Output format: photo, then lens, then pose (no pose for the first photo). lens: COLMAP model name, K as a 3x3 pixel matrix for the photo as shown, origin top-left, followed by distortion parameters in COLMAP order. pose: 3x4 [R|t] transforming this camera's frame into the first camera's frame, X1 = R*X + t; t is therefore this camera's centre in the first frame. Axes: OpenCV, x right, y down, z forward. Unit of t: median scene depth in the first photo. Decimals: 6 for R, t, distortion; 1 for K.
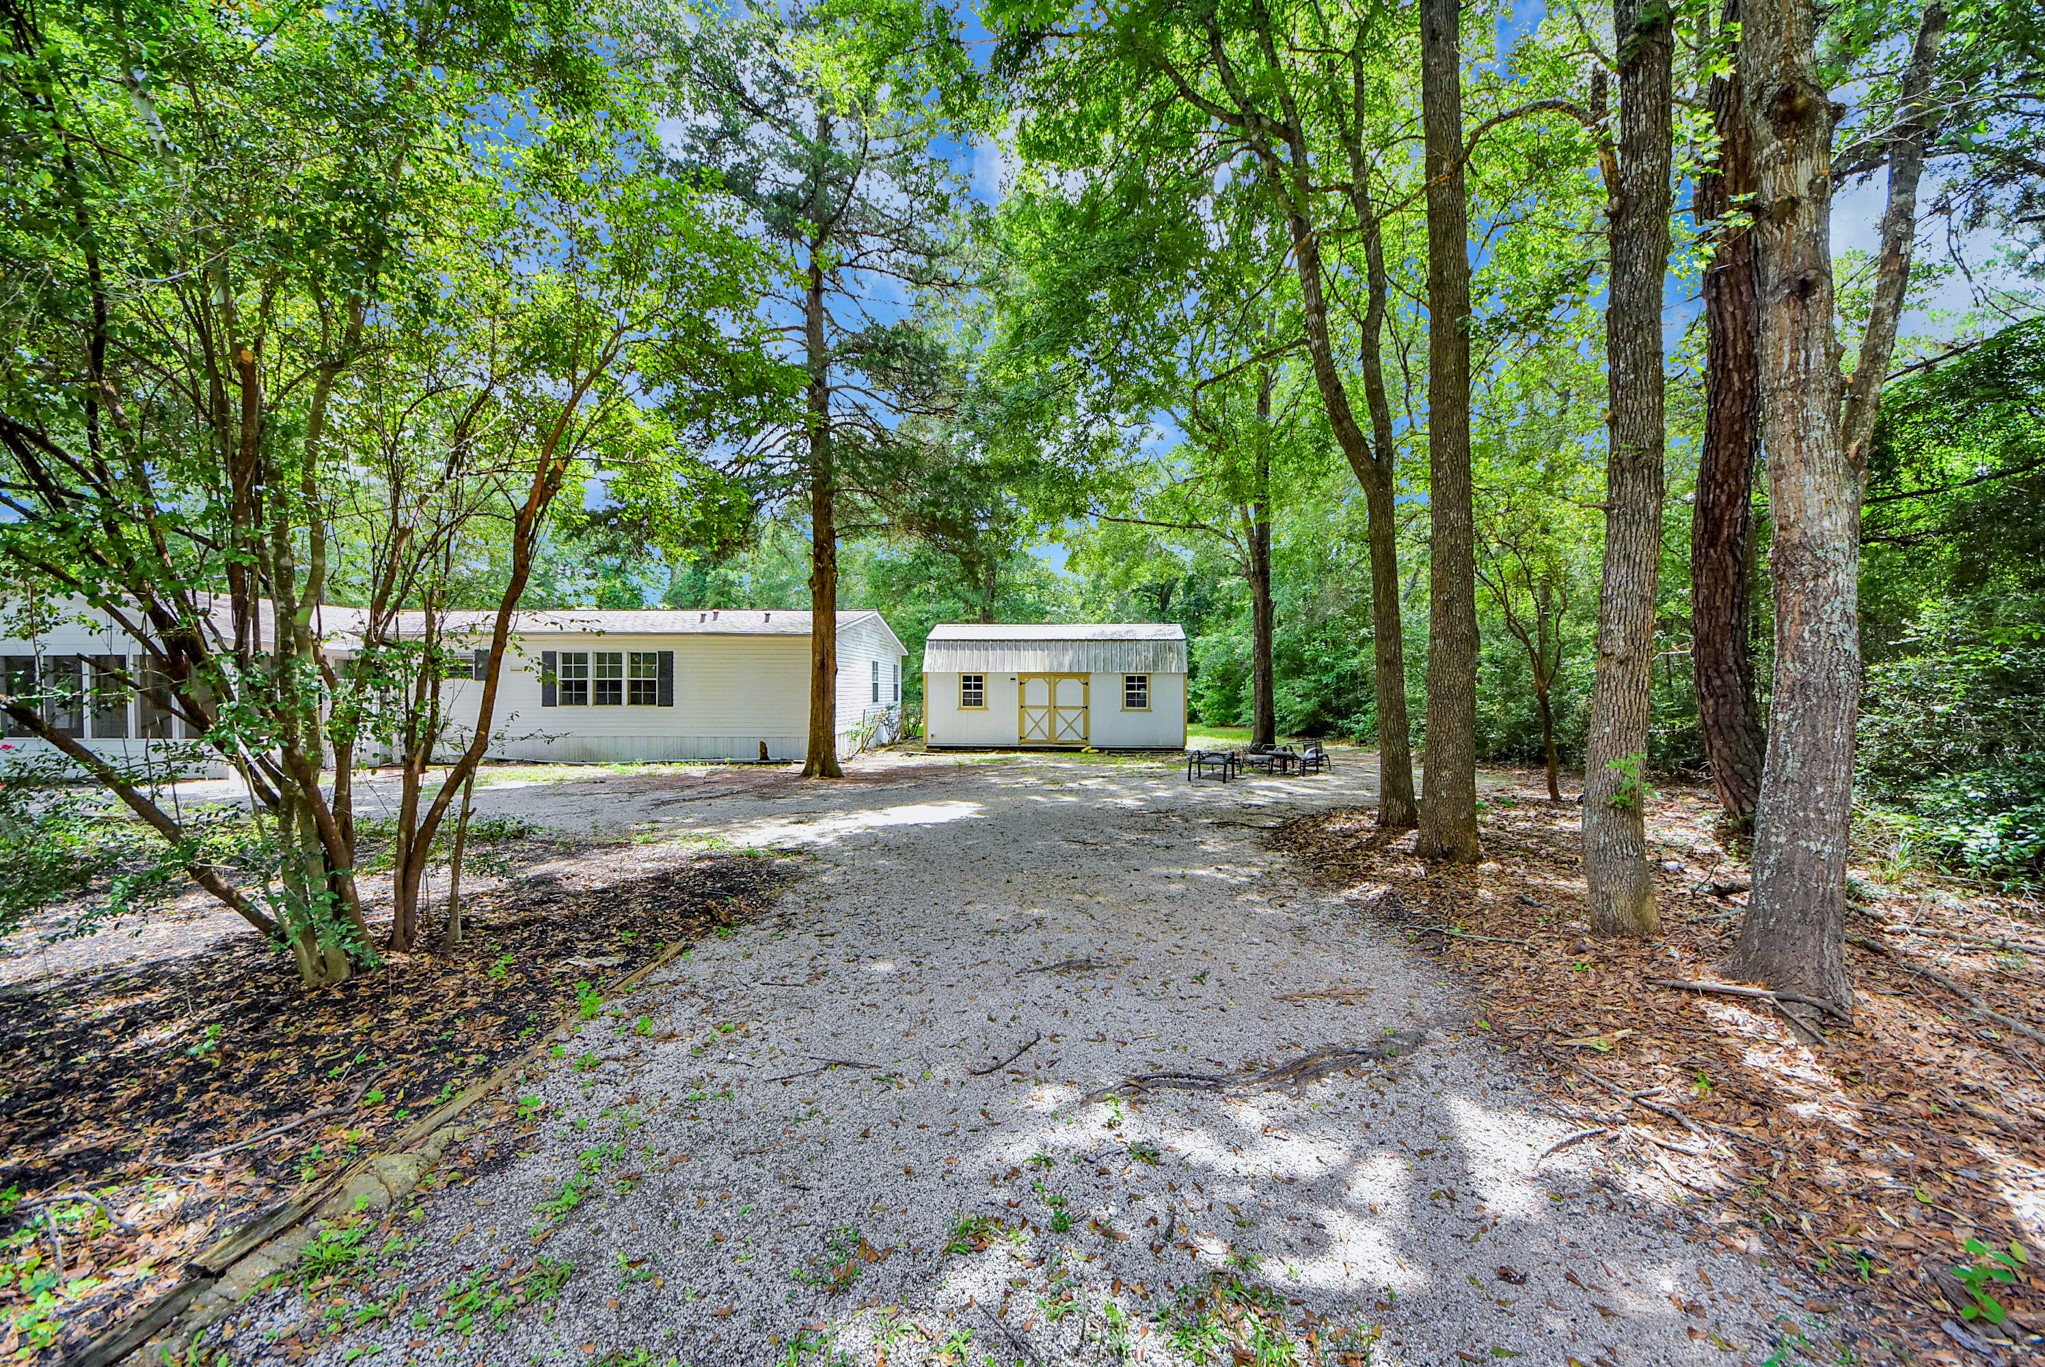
lens RADIAL K [[723.1, 0, 1022.5], [0, 723.1, 683.5], [0, 0, 1]] dist [0.000386, 0.000131]
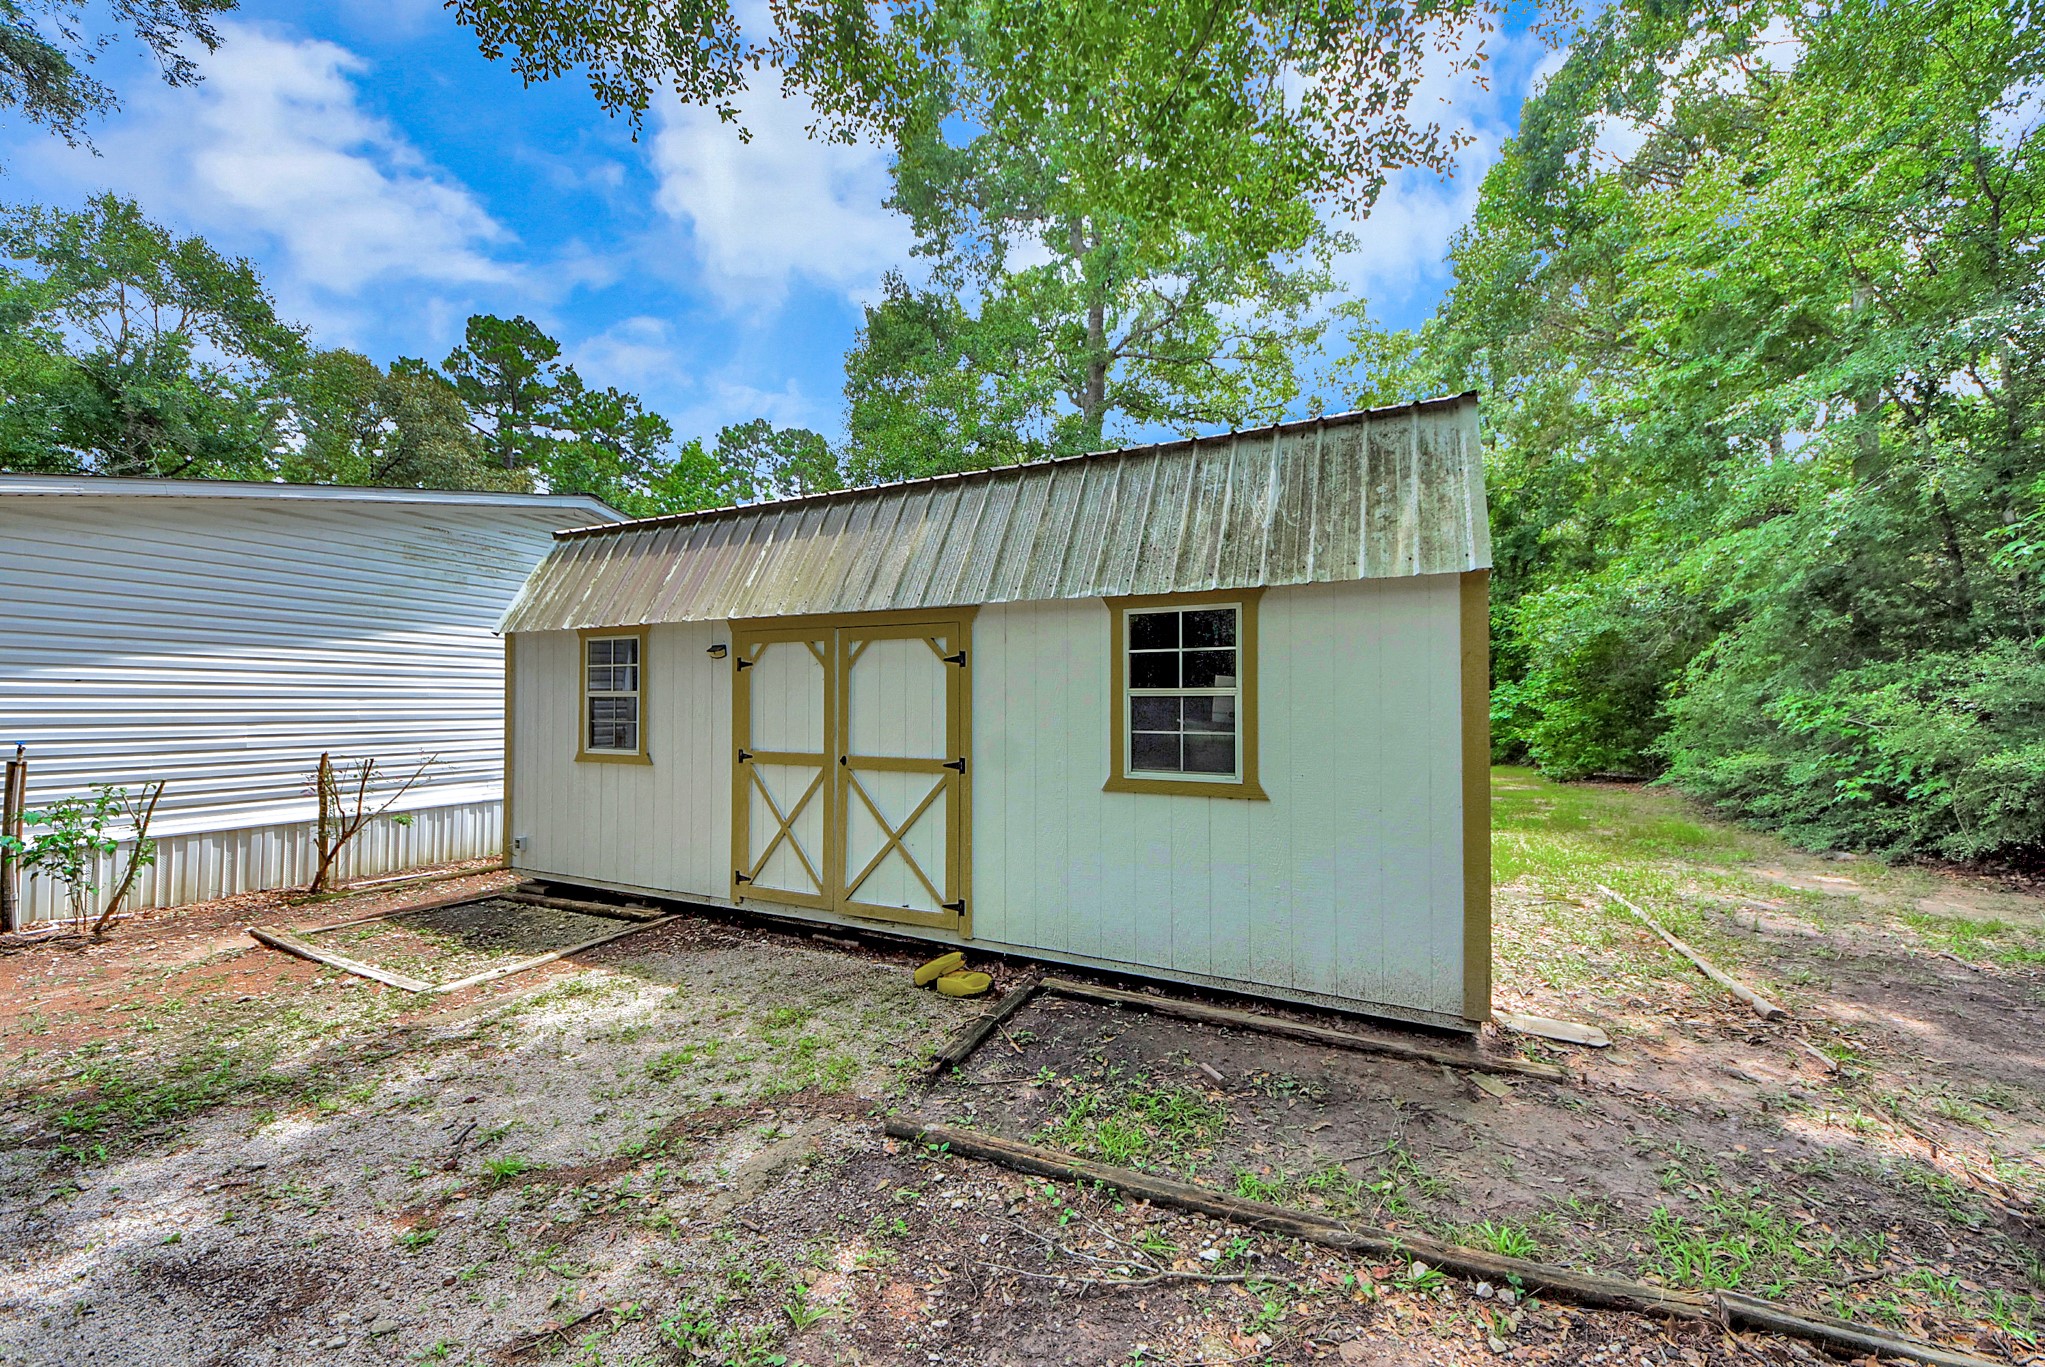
lens RADIAL K [[723.1, 0, 1022.5], [0, 723.1, 683.5], [0, 0, 1]] dist [0.000386, 0.000131]
pose [[0.934874, -0.016588, -0.354593, 0.184169], [0.007644, 0.999617, -0.026607, 0.013684], [0.354898, 0.022164, 0.934642, 0.797830]]
